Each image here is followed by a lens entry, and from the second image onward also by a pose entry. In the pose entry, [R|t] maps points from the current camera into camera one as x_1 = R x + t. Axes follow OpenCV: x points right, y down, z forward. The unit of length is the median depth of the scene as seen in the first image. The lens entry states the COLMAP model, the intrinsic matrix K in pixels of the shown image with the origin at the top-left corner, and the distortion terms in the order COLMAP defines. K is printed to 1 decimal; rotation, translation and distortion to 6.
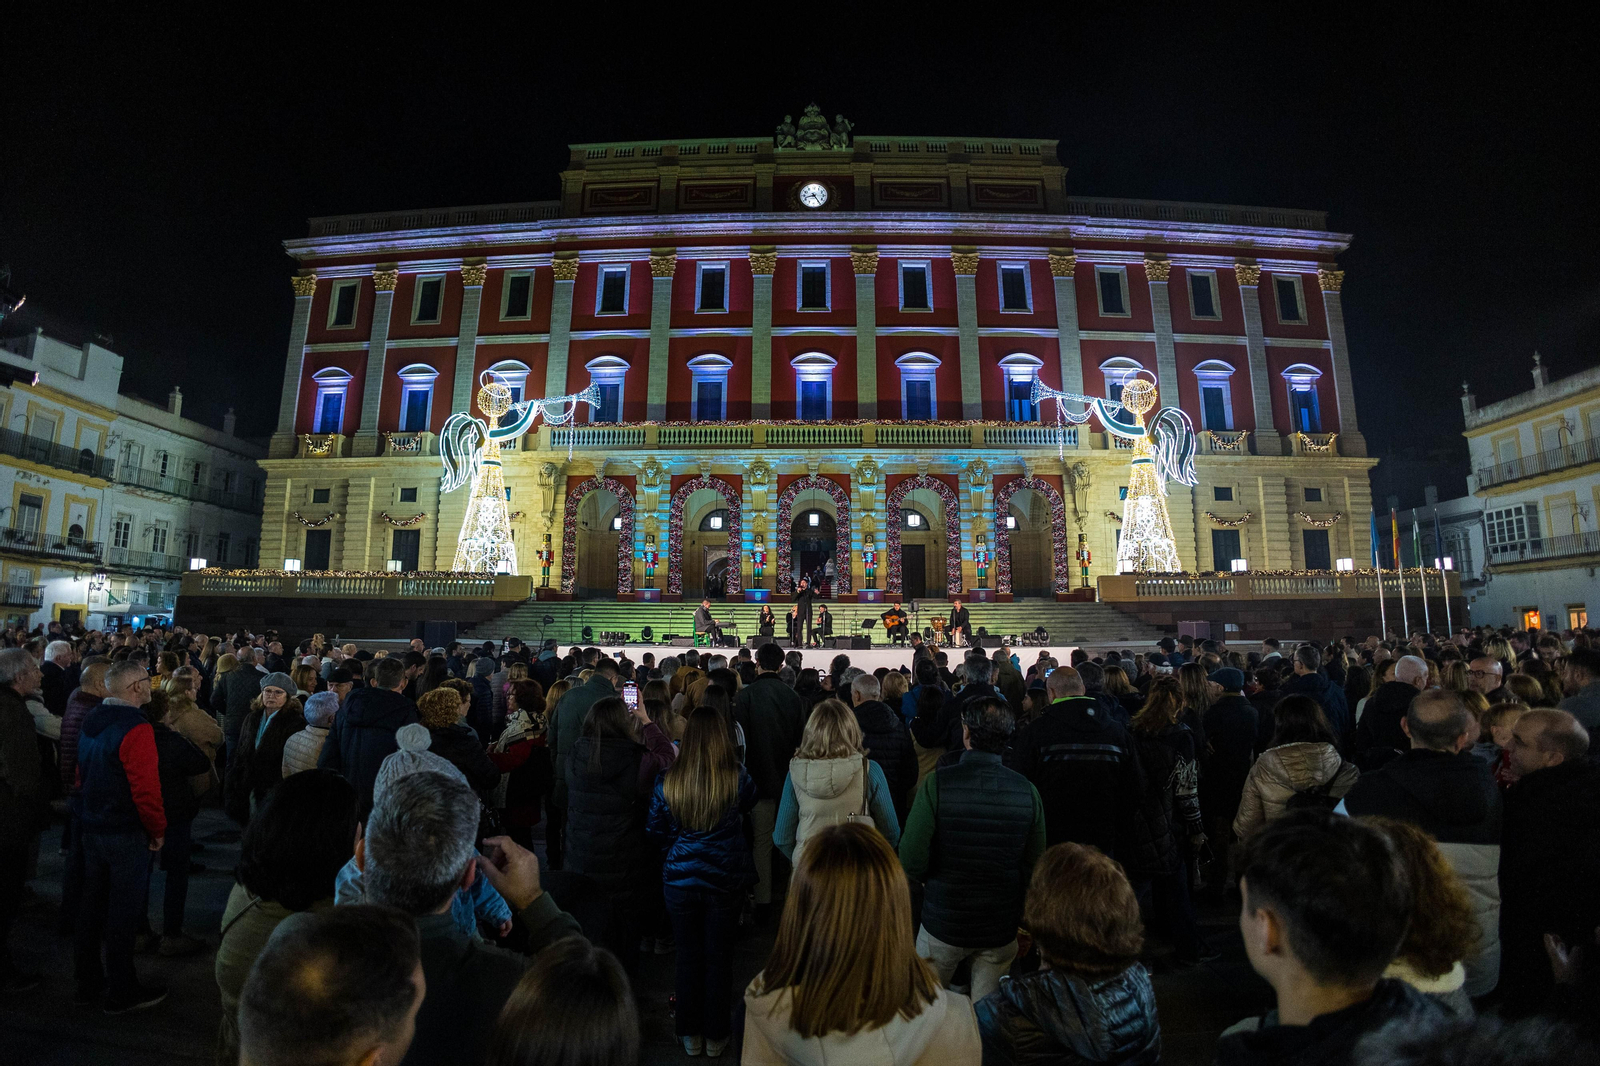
lens RADIAL K [[735.2, 0, 796.5], [0, 735.2, 529.5], [0, 0, 1]] dist [-0.146463, 0.031840]
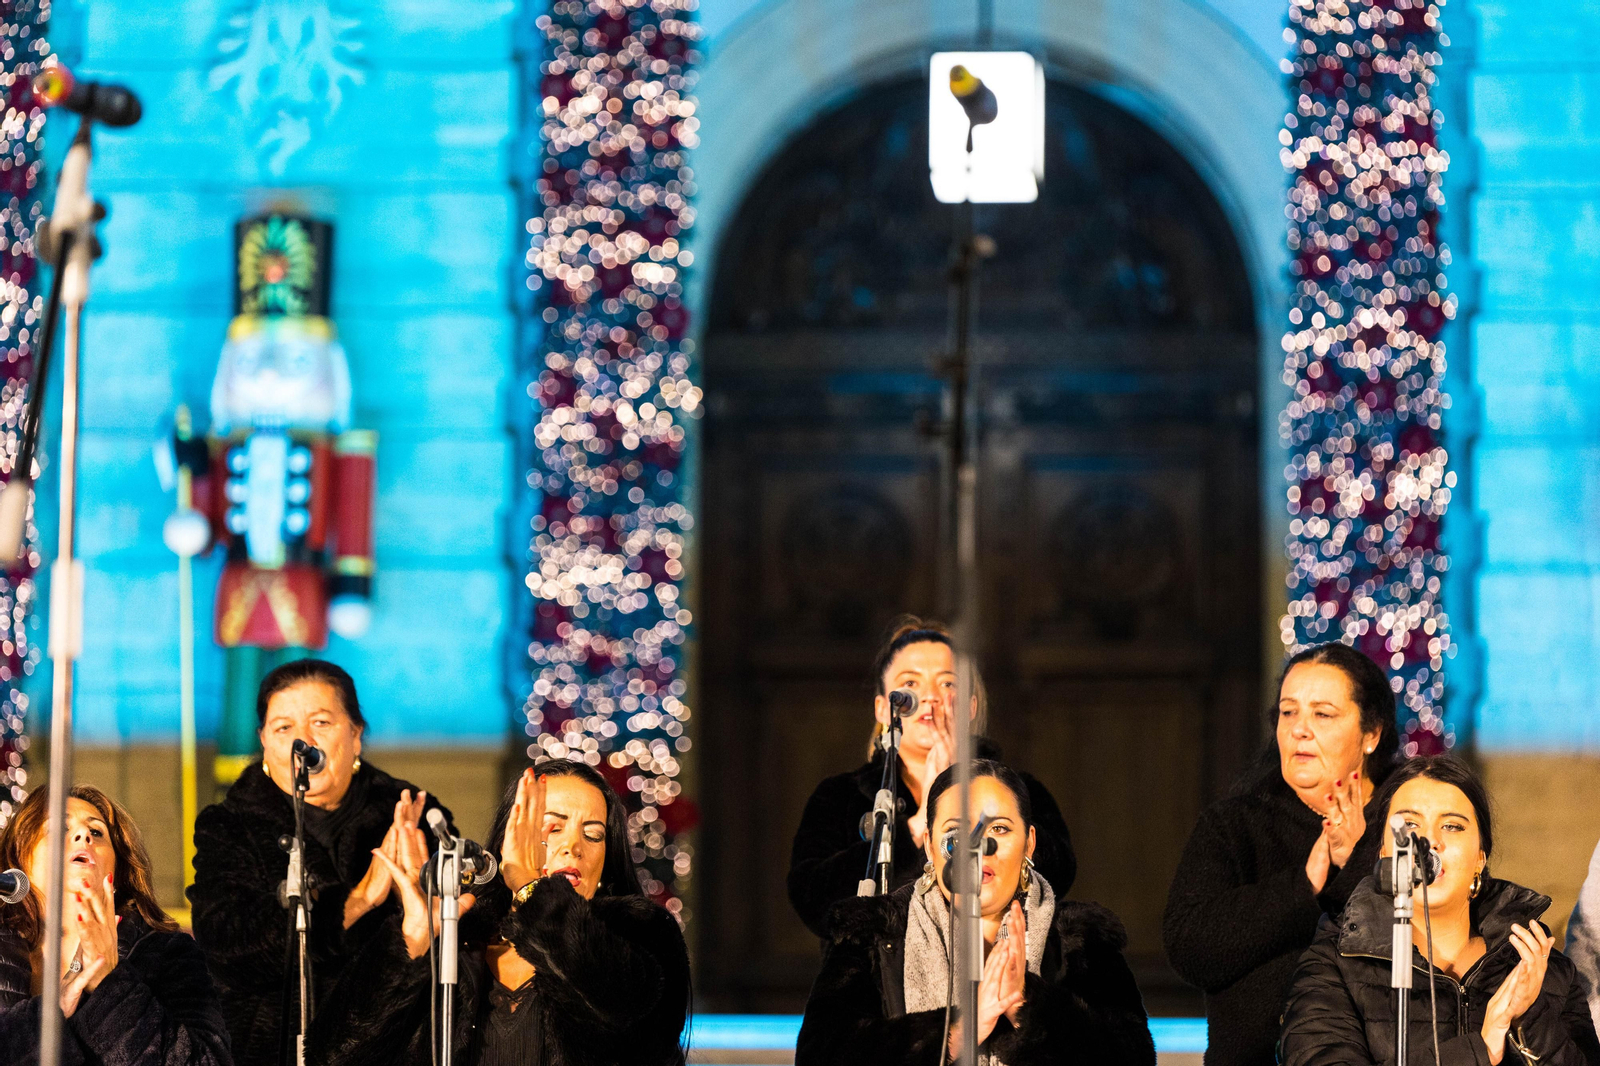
lens RADIAL K [[5239.9, 0, 800.0], [0, 5239.9, 533.0], [0, 0, 1]] dist [-0.045723, -1.568733]
pose [[0.999944, 0.004548, -0.009509, 0.008698], [-0.004841, 0.999507, -0.031035, 0.056959], [0.009363, 0.031079, 0.999473, 0.445692]]
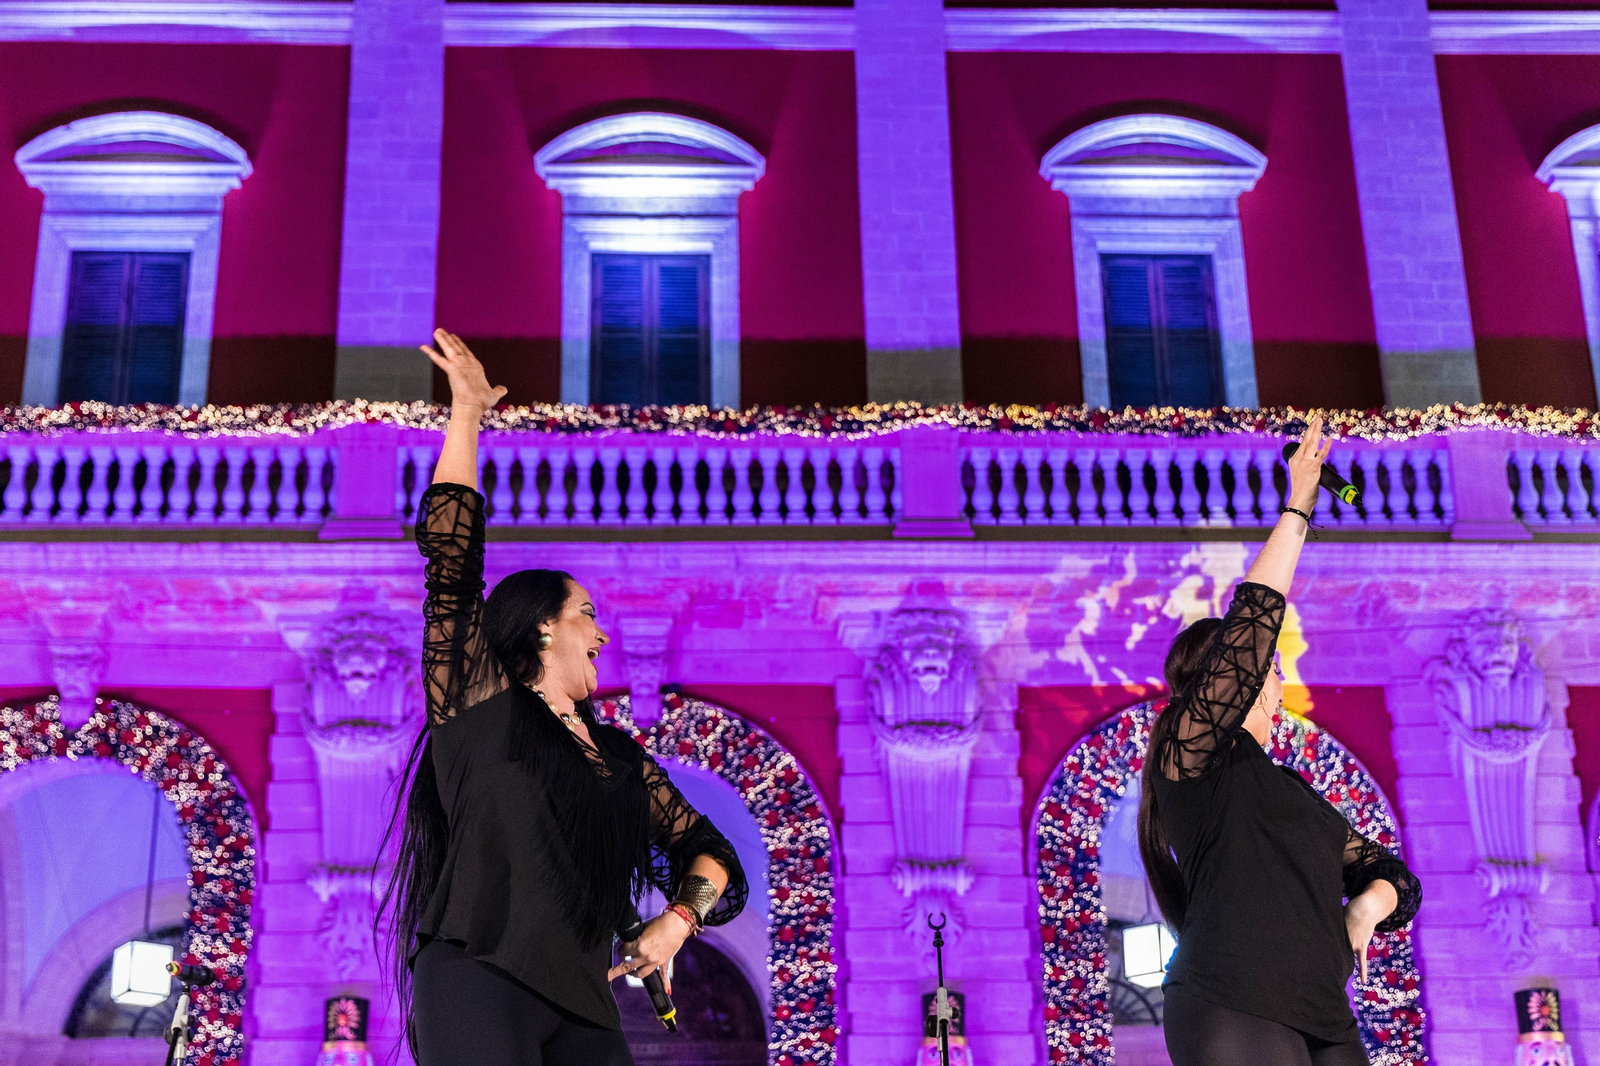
lens RADIAL K [[2564.4, 0, 800.0], [0, 2564.4, 533.0], [0, 0, 1]] dist [0.019861, -0.016187]
pose [[0.997139, 0.006900, 0.075281, 0.012513], [0.012866, 0.965808, -0.258941, 0.062093], [-0.074493, 0.259168, 0.962955, 0.341101]]
